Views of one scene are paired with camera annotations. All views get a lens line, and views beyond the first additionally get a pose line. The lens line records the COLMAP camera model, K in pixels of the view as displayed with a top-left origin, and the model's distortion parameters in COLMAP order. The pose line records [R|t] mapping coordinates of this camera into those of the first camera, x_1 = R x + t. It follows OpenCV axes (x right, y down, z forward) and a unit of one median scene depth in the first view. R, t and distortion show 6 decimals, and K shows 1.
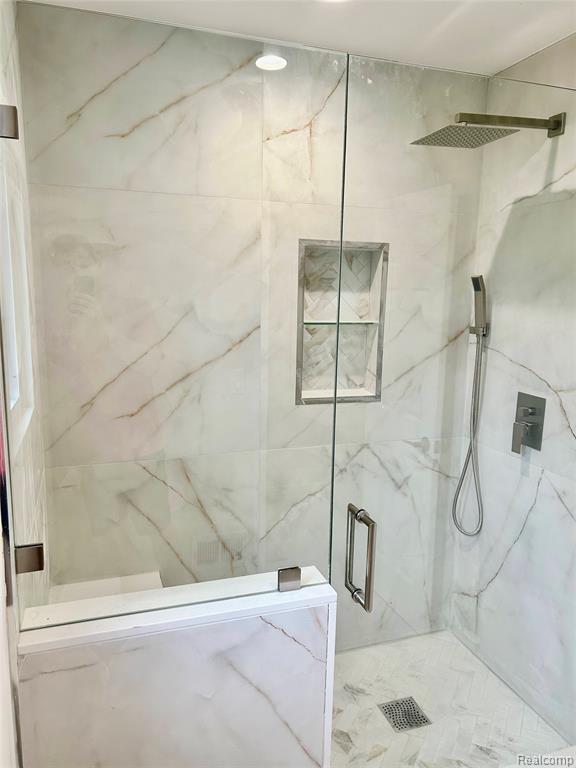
lens RADIAL K [[572.7, 0, 286.7], [0, 572.7, 386.6], [0, 0, 1]] dist [0.044672, -0.044472]
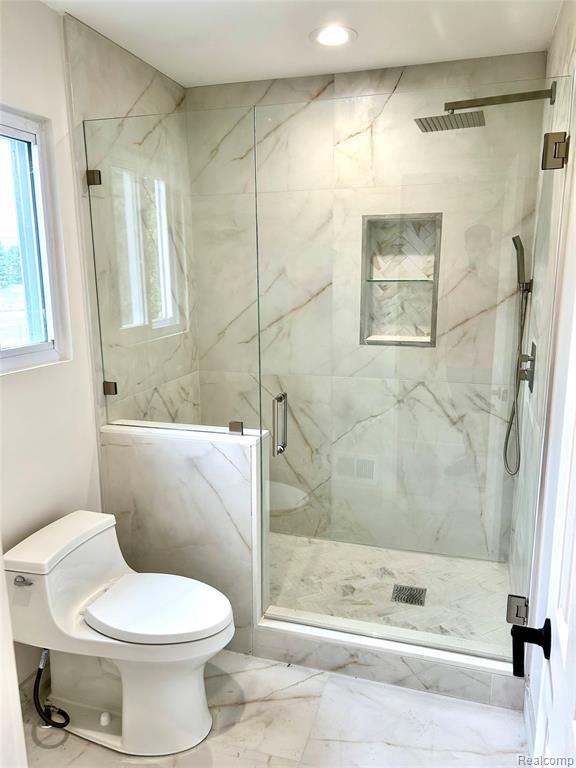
lens RADIAL K [[572.7, 0, 291.1], [0, 572.7, 383.0], [0, 0, 1]] dist [0.044672, -0.044472]
pose [[0.810108, 0.091933, -0.579028, 0.665311], [-0.074504, 0.995765, 0.053862, 0.062650], [0.581528, -0.000494, 0.813526, -0.155384]]
